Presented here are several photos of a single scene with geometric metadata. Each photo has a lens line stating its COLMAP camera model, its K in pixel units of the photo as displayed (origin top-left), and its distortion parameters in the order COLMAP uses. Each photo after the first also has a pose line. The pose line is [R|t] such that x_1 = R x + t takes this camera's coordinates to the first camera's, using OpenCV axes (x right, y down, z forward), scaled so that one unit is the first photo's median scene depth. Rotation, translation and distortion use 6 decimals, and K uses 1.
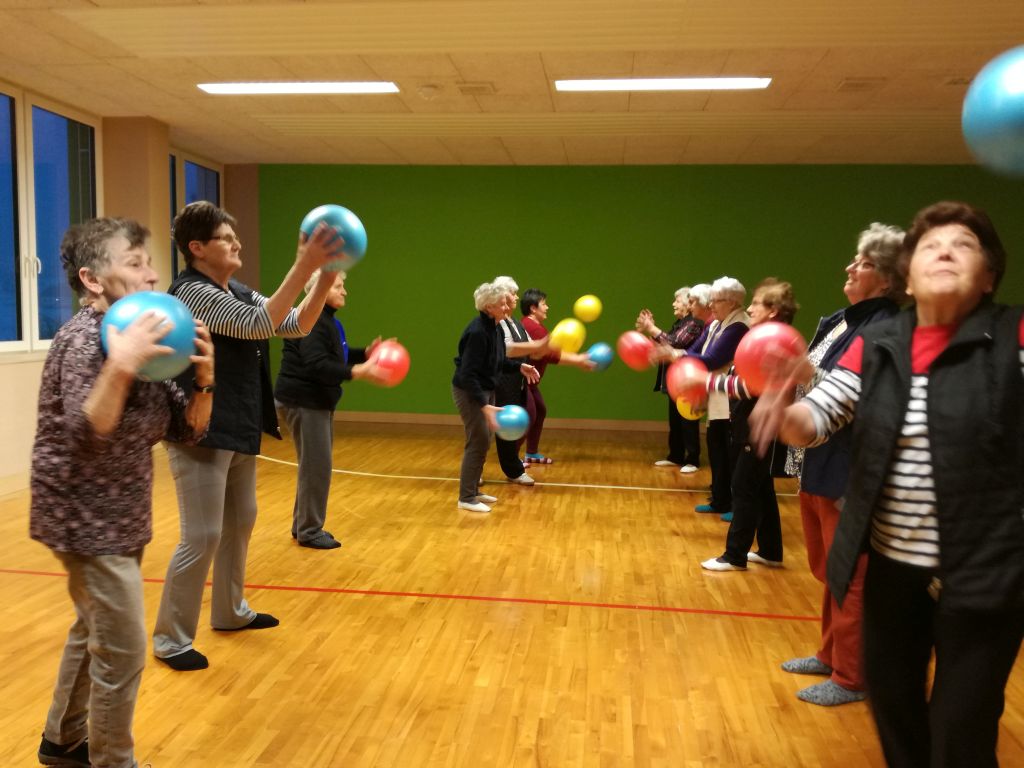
lens RADIAL K [[841.7, 0, 512.4], [0, 841.7, 396.6], [0, 0, 1]] dist [0.075216, -0.133013]
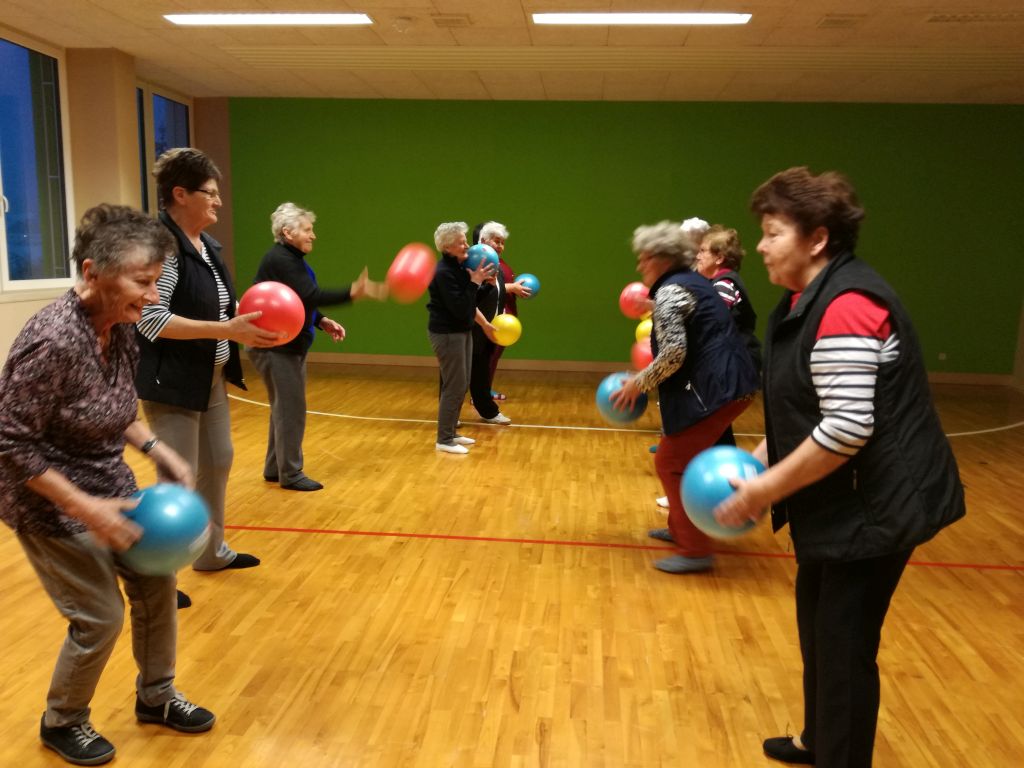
lens RADIAL K [[841.7, 0, 512.9], [0, 841.7, 399.9], [0, 0, 1]] dist [0.075216, -0.133013]
pose [[0.999691, -0.001358, 0.024823, 0.003667], [-0.000520, 0.997147, 0.075484, -0.005196], [-0.024855, -0.075473, 0.996838, -0.009569]]
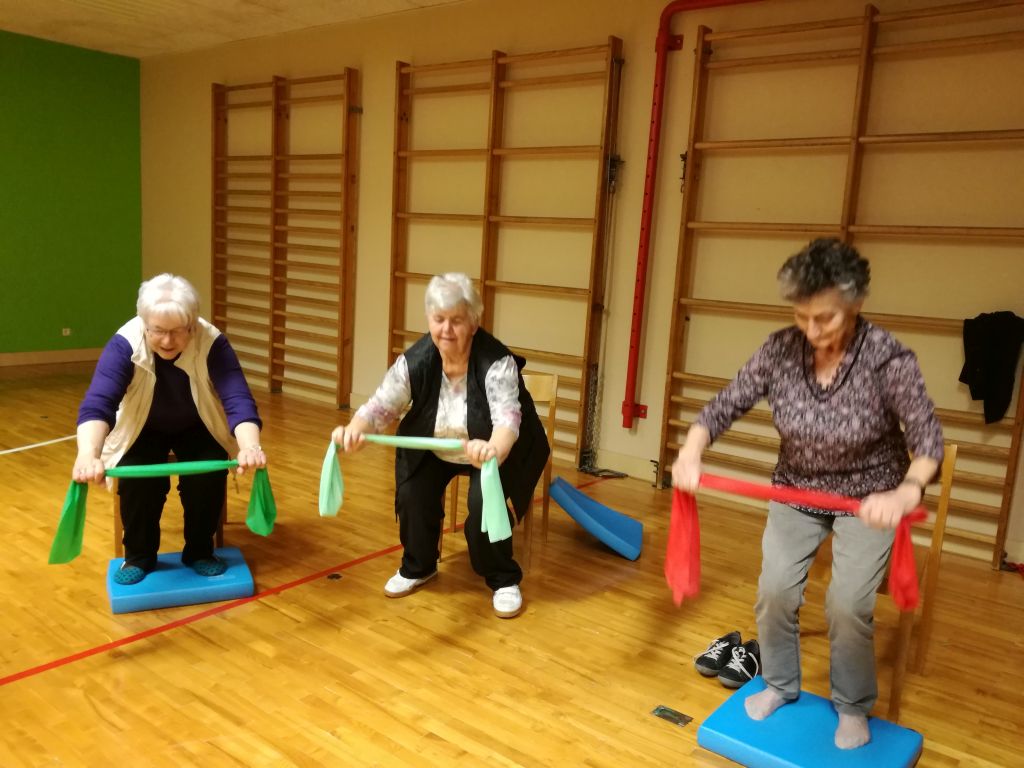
lens RADIAL K [[841.7, 0, 508.2], [0, 841.7, 392.7], [0, 0, 1]] dist [0.075216, -0.133013]
pose [[0.531417, -0.138225, 0.835757, 0.065430], [0.042417, 0.989702, 0.136714, -0.036459], [-0.846048, -0.037202, 0.531807, 0.271317]]
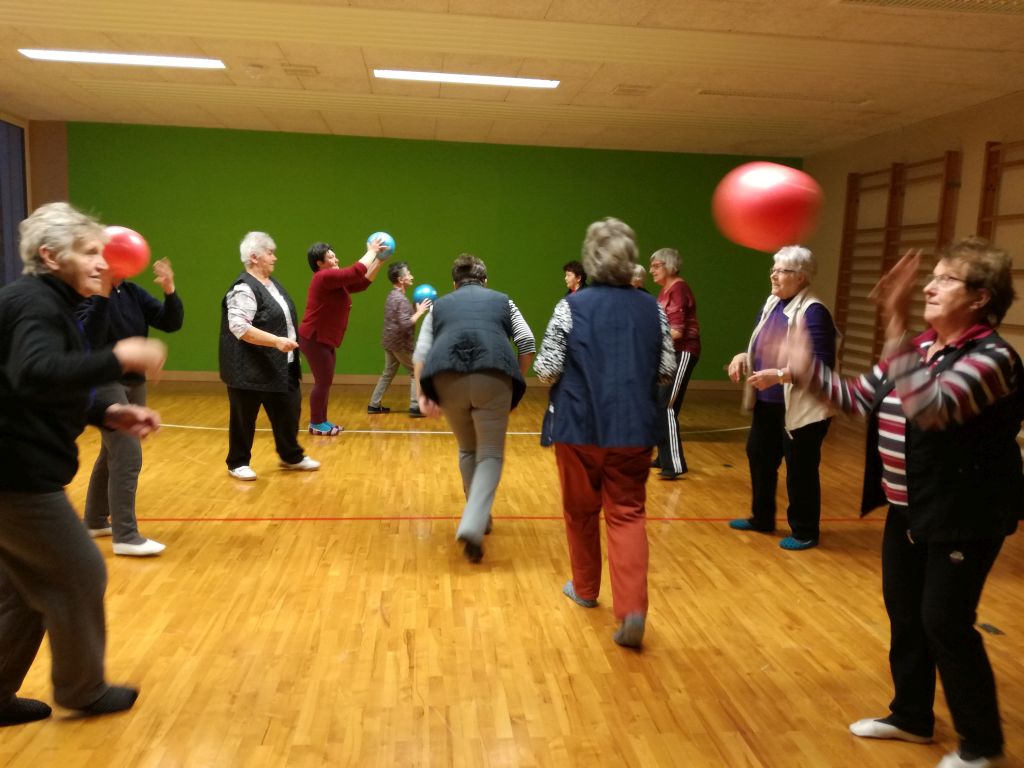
lens RADIAL K [[841.7, 0, 517.6], [0, 841.7, 401.7], [0, 0, 1]] dist [0.075216, -0.133013]
pose [[0.974682, -0.020134, 0.222689, -0.032976], [0.008506, 0.998556, 0.053050, 0.008757], [-0.223435, -0.049813, 0.973445, -0.215260]]
